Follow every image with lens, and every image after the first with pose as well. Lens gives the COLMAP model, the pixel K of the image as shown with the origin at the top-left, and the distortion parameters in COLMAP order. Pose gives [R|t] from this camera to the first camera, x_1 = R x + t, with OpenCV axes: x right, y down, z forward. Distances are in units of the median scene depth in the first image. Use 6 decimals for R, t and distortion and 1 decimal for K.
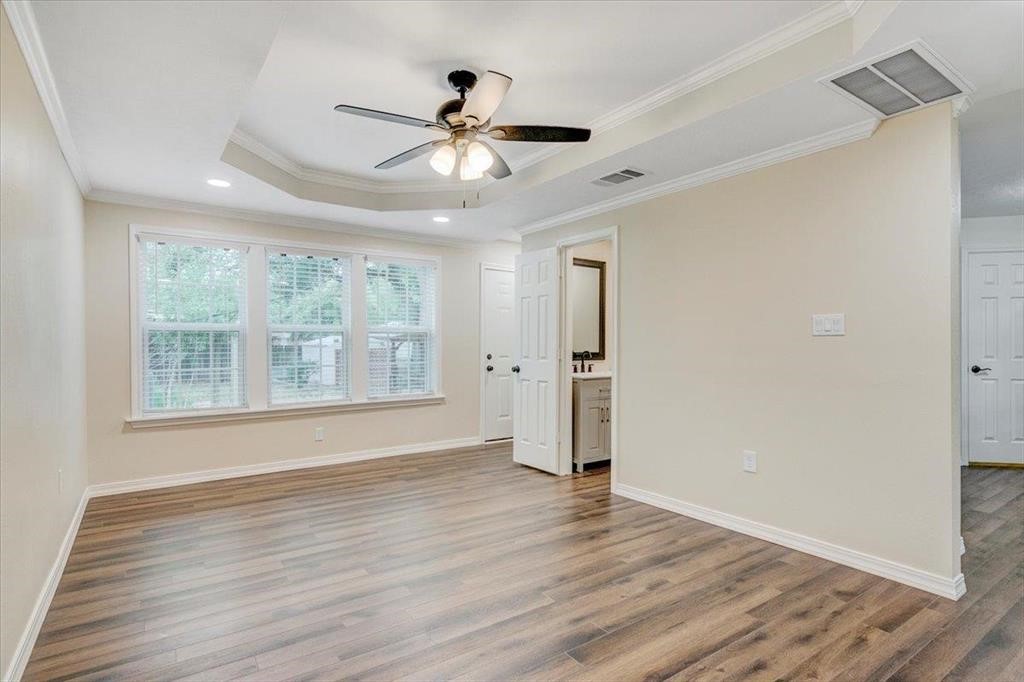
lens RADIAL K [[523.1, 0, 508.7], [0, 523.1, 344.3], [0, 0, 1]] dist [0.012574, -0.000803]
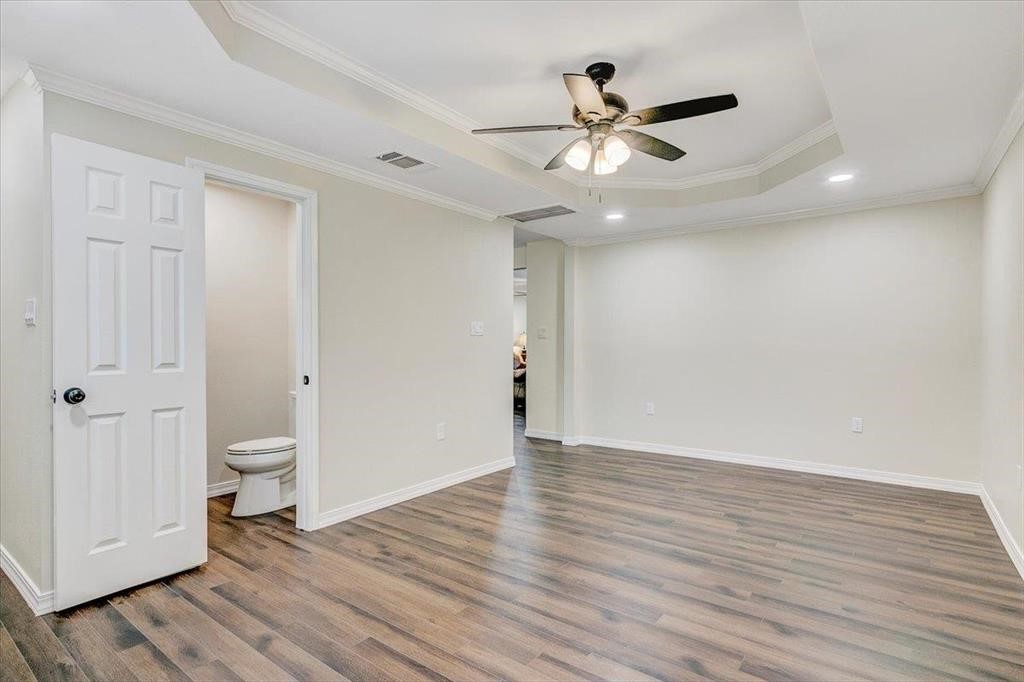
lens RADIAL K [[523.1, 0, 509.1], [0, 523.1, 338.3], [0, 0, 1]] dist [0.012574, -0.000803]
pose [[-0.310221, 0.009546, 0.950617, -0.524198], [-0.000534, 0.999948, -0.010215, 0.003784], [-0.950664, -0.003677, -0.310199, 0.791382]]
